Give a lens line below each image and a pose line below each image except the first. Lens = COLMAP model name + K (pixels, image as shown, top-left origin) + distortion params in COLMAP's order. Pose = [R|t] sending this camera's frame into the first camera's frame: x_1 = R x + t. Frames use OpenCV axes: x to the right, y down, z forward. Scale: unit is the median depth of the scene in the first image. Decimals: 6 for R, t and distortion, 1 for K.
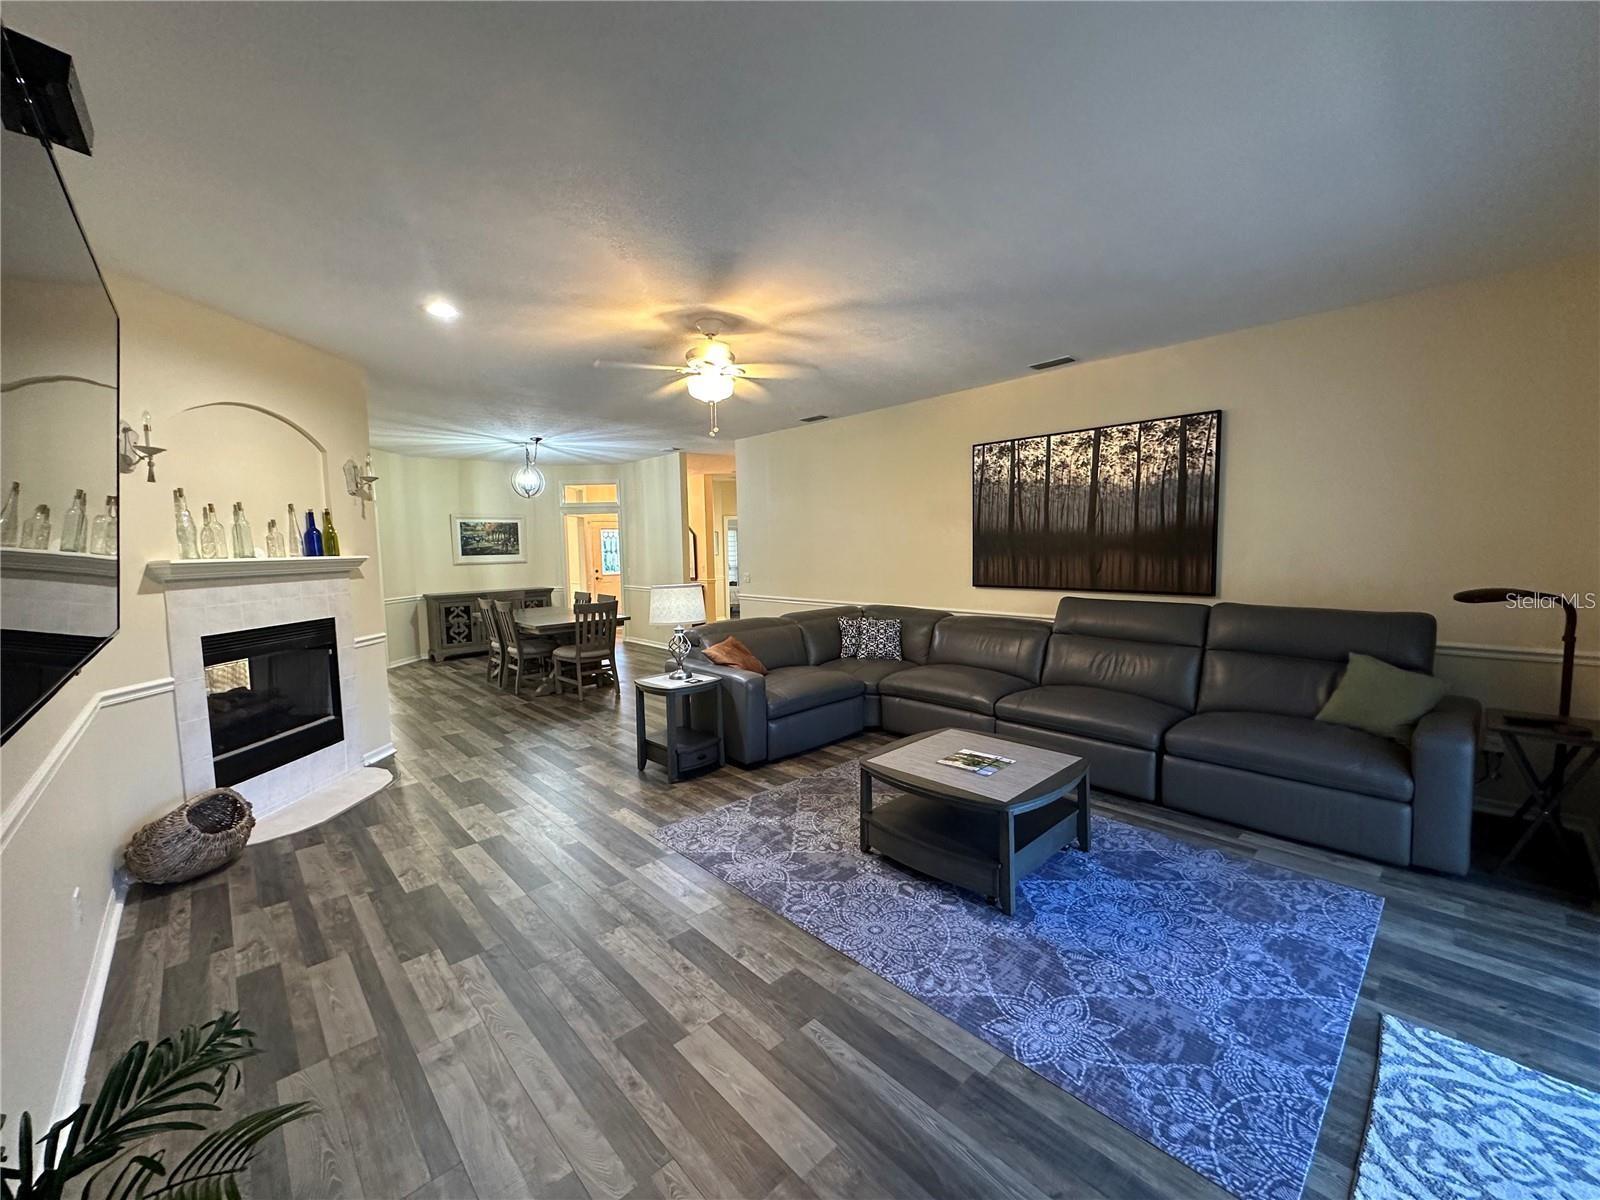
lens RADIAL K [[638.1, 0, 798.8], [0, 638.1, 599.5], [0, 0, 1]] dist [-0.002521, 0.000309]
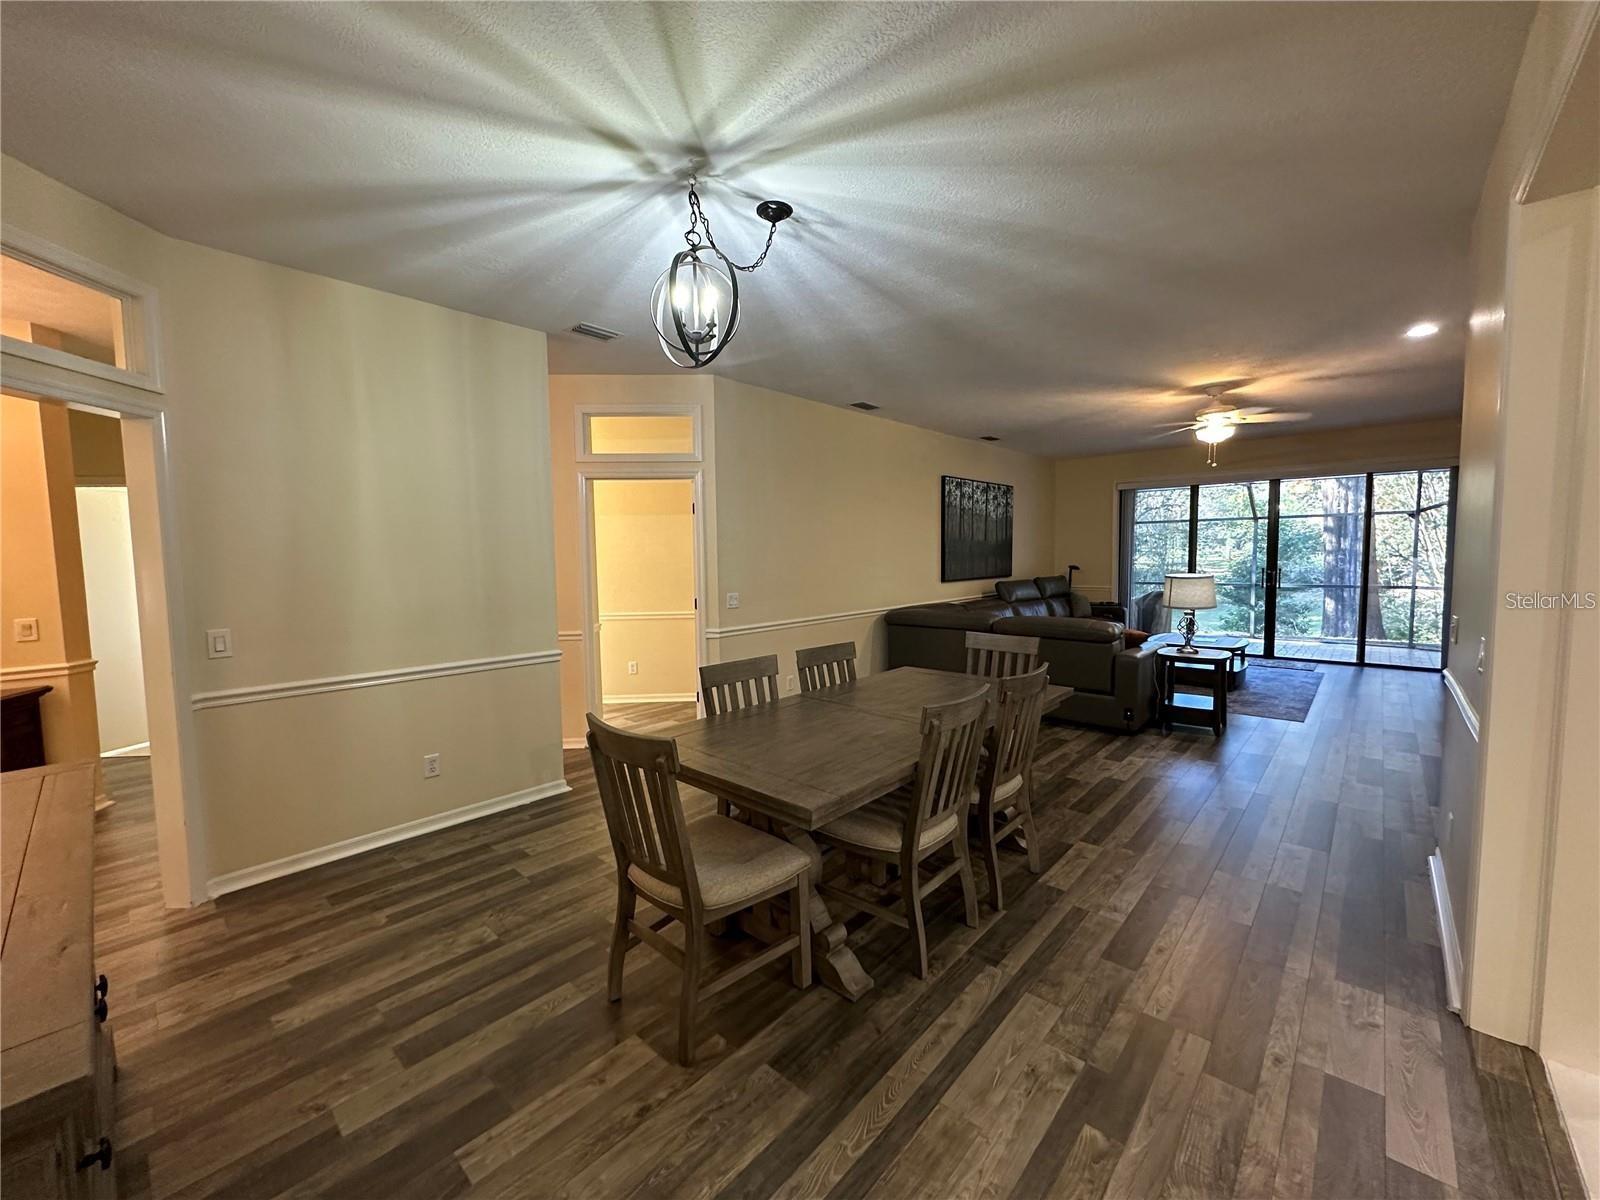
lens RADIAL K [[638.1, 0, 800.1], [0, 638.1, 602.5], [0, 0, 1]] dist [-0.002521, 0.000309]
pose [[-0.081306, -0.056402, 0.995092, -1.258365], [0.102826, 0.992595, 0.064662, -0.117274], [-0.991371, 0.107579, -0.074905, 1.728384]]
